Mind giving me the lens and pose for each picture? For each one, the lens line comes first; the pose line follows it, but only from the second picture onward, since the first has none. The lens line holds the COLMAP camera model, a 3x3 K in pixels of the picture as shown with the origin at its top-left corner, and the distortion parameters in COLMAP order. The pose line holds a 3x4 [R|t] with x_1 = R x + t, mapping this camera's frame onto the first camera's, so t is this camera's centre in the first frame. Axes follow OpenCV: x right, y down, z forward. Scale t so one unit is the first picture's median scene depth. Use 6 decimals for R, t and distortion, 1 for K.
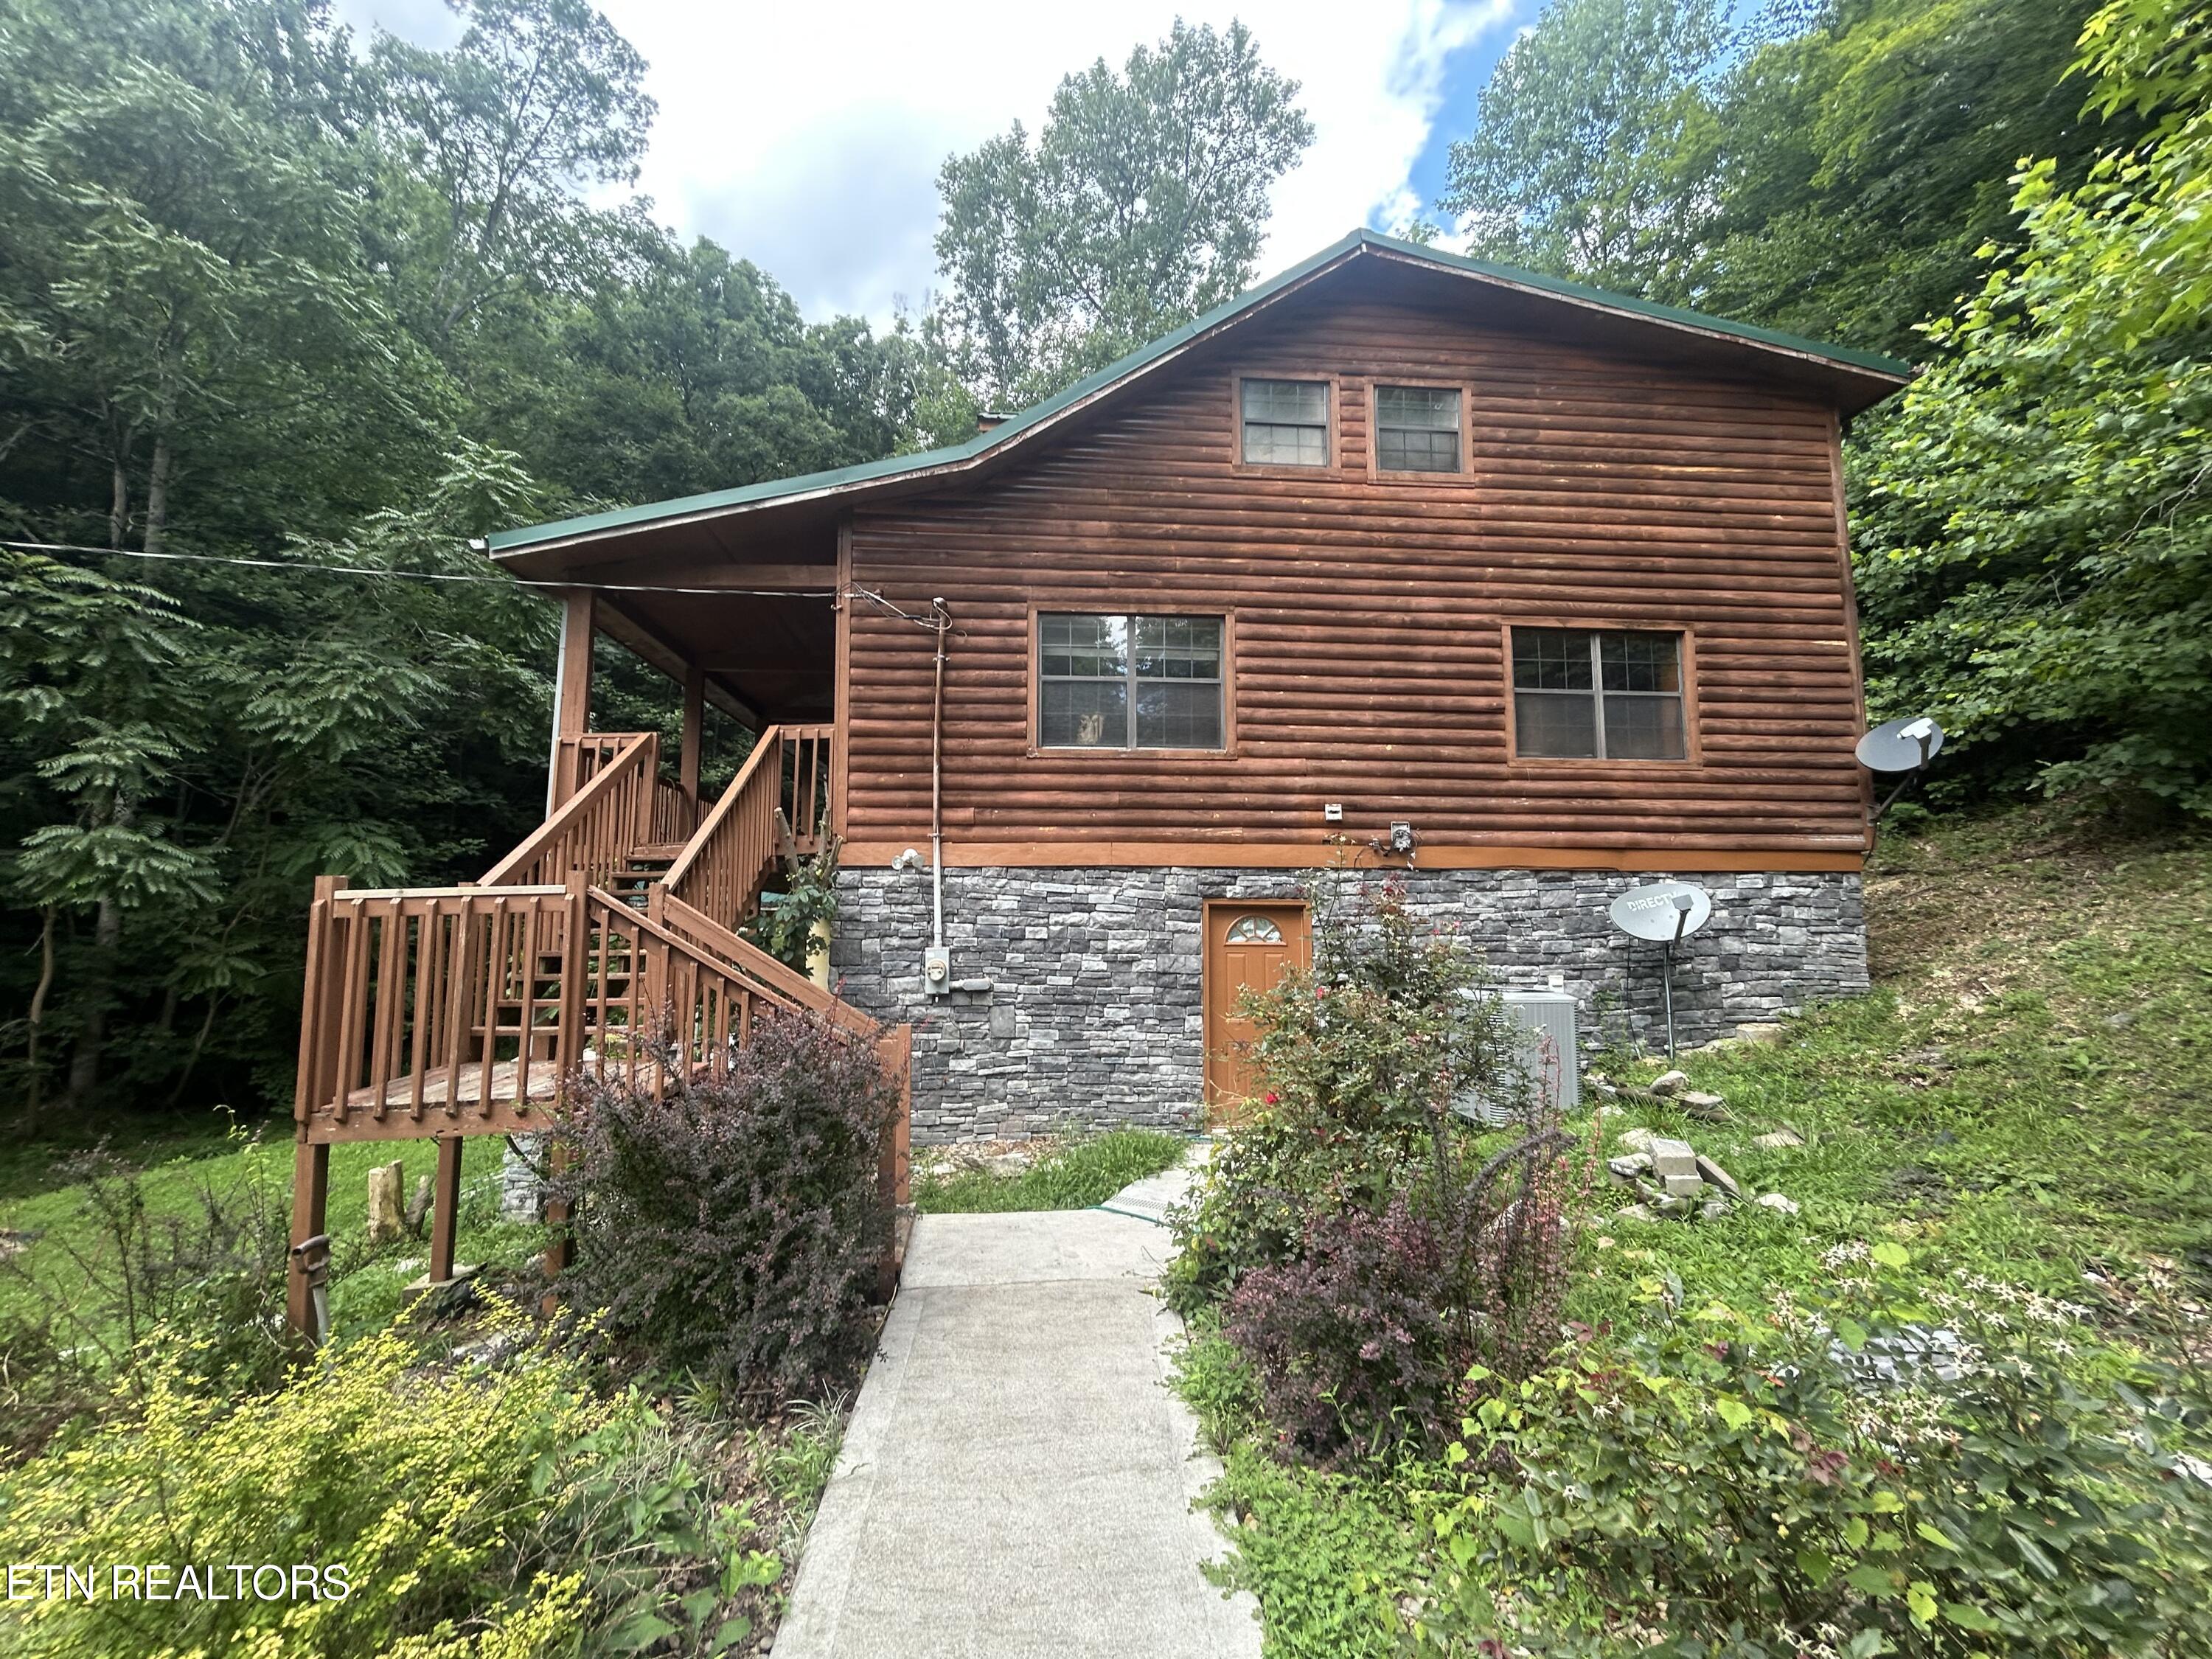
lens RADIAL K [[894.2, 0, 1105.8], [0, 894.2, 834.9], [0, 0, 1]] dist [-0.008094, 0.002570]
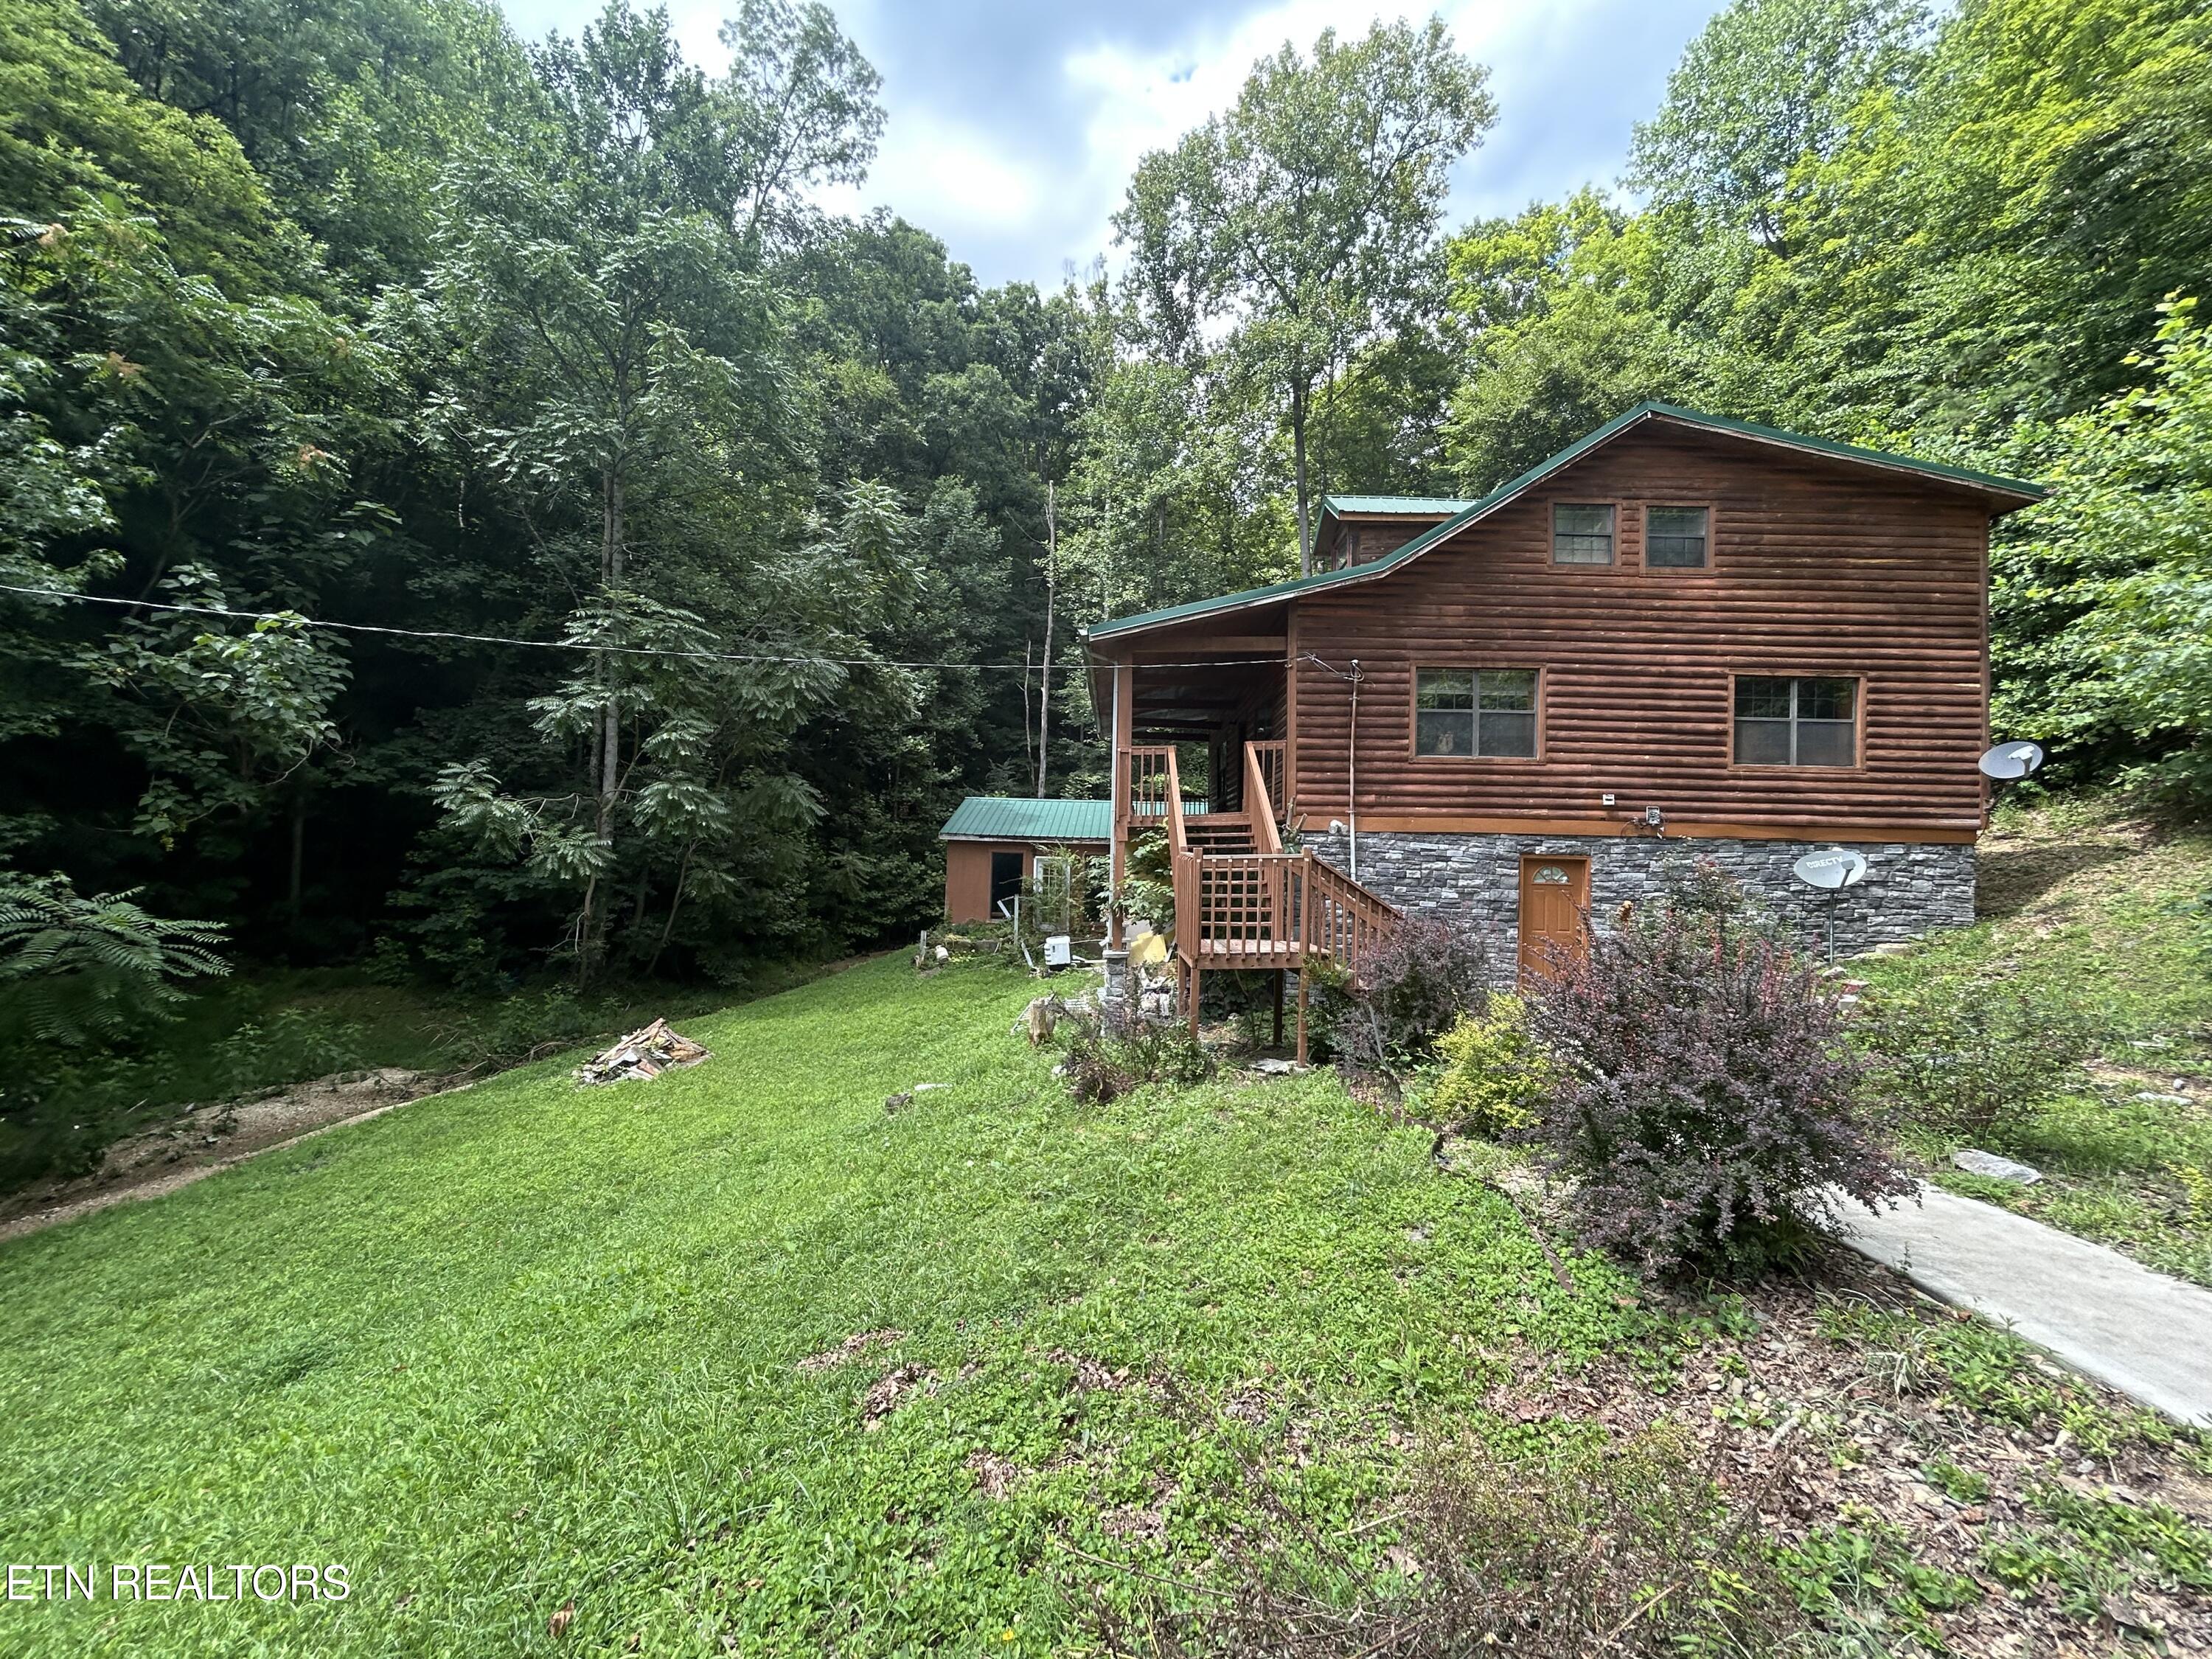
lens RADIAL K [[894.2, 0, 1103.0], [0, 894.2, 833.3], [0, 0, 1]] dist [-0.008094, 0.002570]
pose [[0.996122, 0.017930, -0.086133, -0.463495], [-0.010559, 0.996302, 0.085275, -0.087195], [0.087343, -0.084035, 0.992627, -0.586283]]
